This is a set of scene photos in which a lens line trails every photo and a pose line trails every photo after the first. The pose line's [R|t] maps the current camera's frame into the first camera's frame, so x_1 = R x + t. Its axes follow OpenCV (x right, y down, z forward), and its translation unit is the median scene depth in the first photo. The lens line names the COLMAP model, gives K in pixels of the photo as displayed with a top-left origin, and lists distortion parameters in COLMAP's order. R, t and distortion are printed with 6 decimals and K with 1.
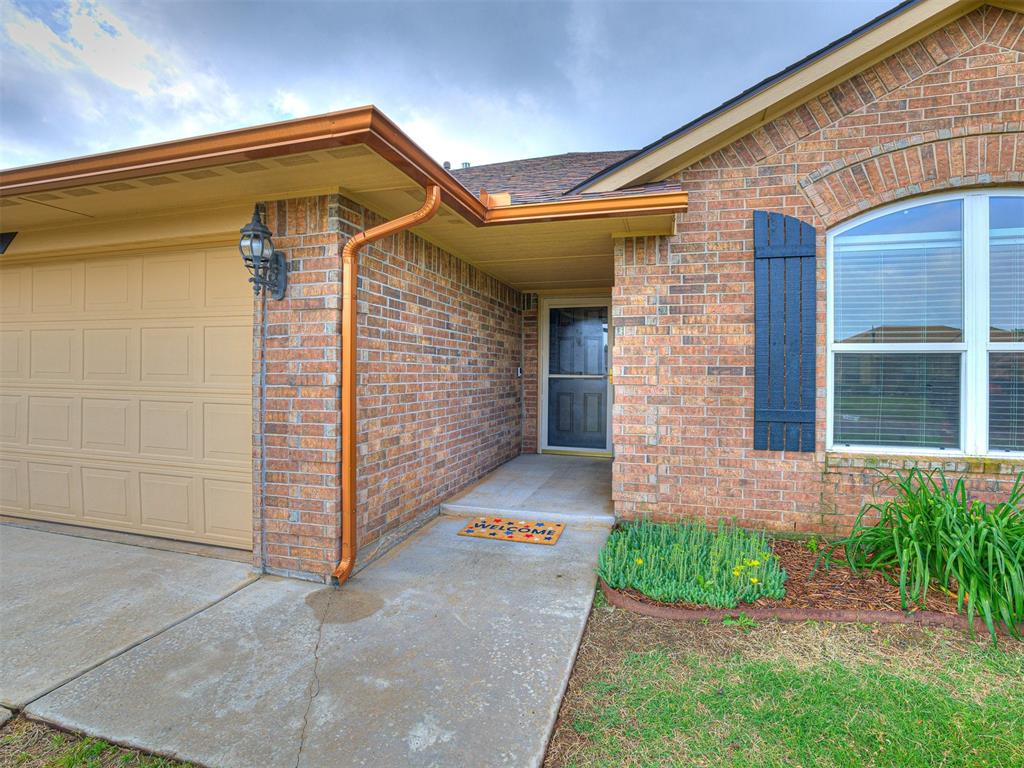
lens RADIAL K [[427.9, 0, 560.4], [0, 427.9, 367.0], [0, 0, 1]] dist [-0.012310, 0.000151]
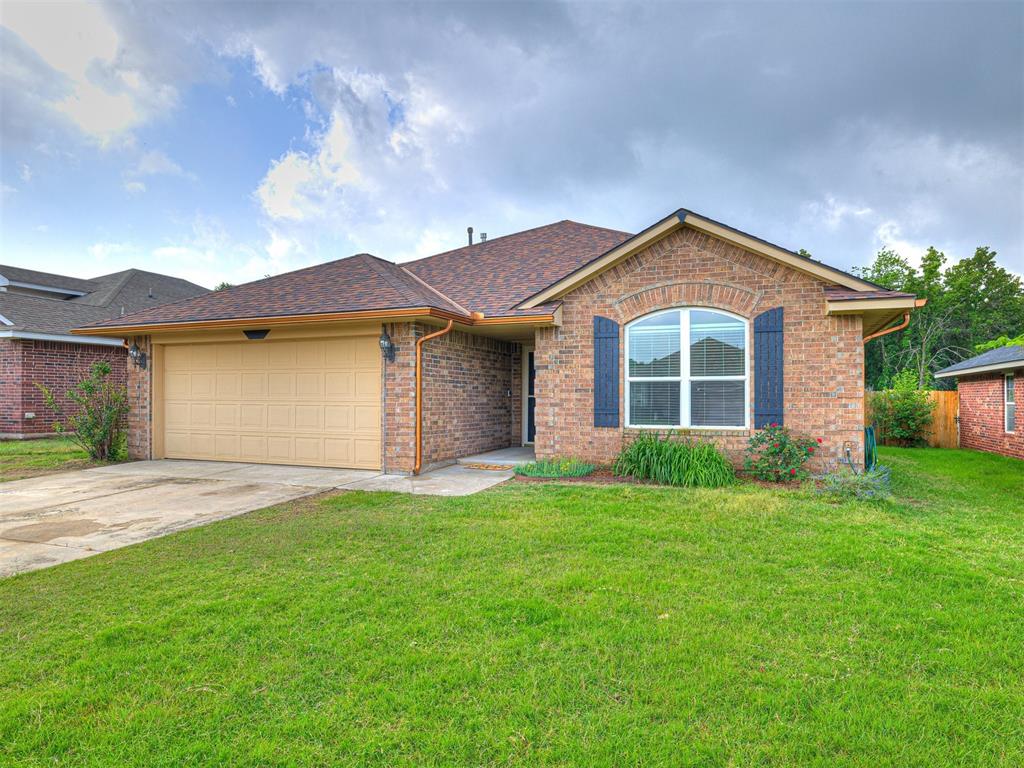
lens RADIAL K [[570.8, 0, 512.0], [0, 570.8, 384.0], [0, 0, 1]] dist [0.000523, -0.000004]
pose [[0.975538, -0.008313, -0.219673, 0.687505], [0.004099, 0.999799, -0.019634, 0.032103], [0.219792, 0.018253, 0.975376, -1.907579]]
